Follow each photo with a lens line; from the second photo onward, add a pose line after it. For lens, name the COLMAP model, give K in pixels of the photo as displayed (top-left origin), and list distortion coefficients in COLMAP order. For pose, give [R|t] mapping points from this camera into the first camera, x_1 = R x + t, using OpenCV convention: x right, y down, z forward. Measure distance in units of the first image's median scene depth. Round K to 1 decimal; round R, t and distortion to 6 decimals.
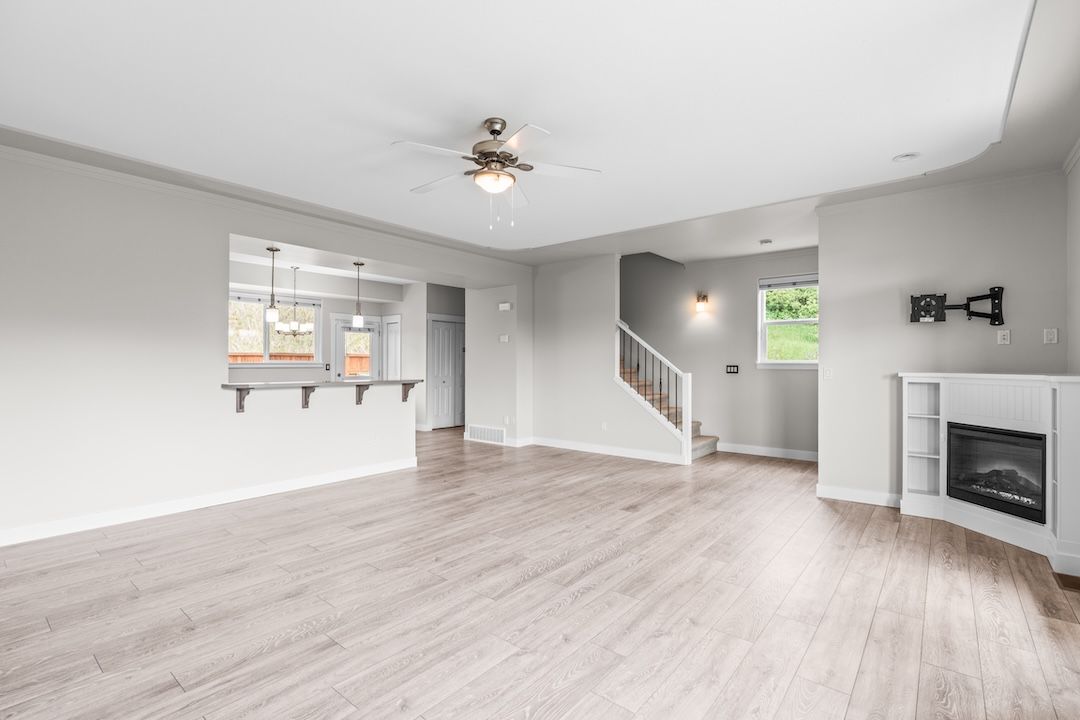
lens RADIAL K [[490.1, 0, 536.0], [0, 490.1, 372.1], [0, 0, 1]] dist [-0.009094, 0.002447]
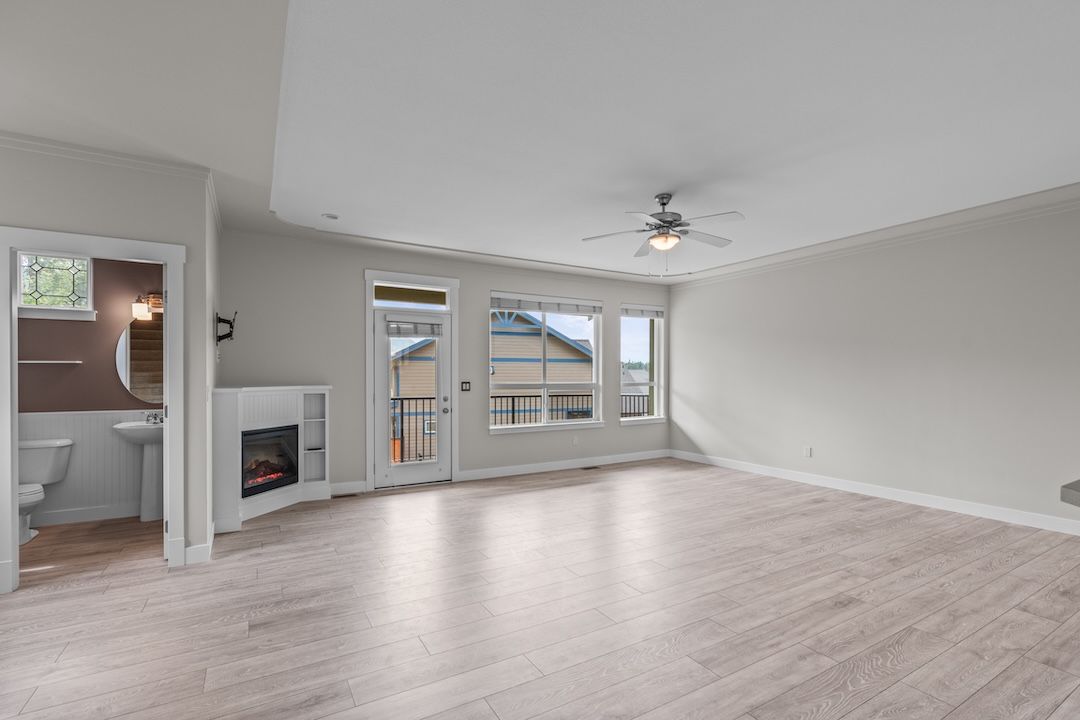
lens RADIAL K [[490.1, 0, 546.2], [0, 490.1, 381.3], [0, 0, 1]] dist [-0.009094, 0.002447]
pose [[-0.944735, -0.005584, 0.327787, -0.172954], [0.004153, 0.999571, 0.028999, -0.042341], [-0.327808, 0.028758, -0.944306, 1.867134]]
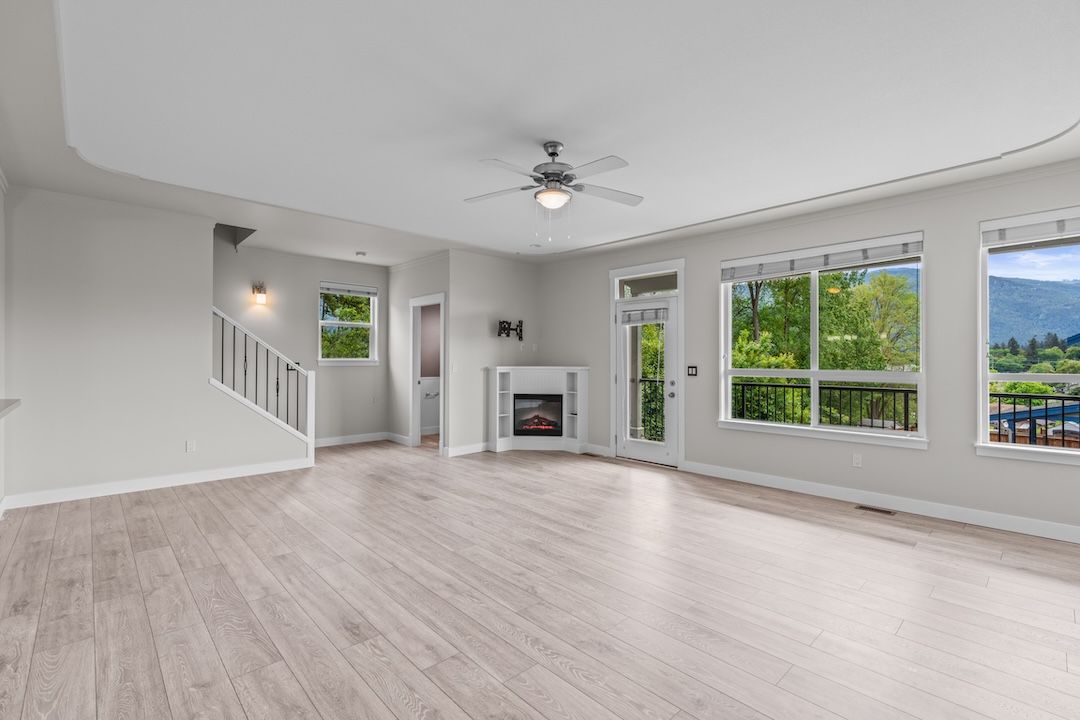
lens RADIAL K [[490.1, 0, 533.6], [0, 490.1, 357.2], [0, 0, 1]] dist [-0.009094, 0.002447]
pose [[0.125198, 0.005351, 0.992117, -0.946817], [0.014265, 0.999872, -0.007193, -0.017997], [-0.992029, 0.015053, 0.125106, 0.717668]]
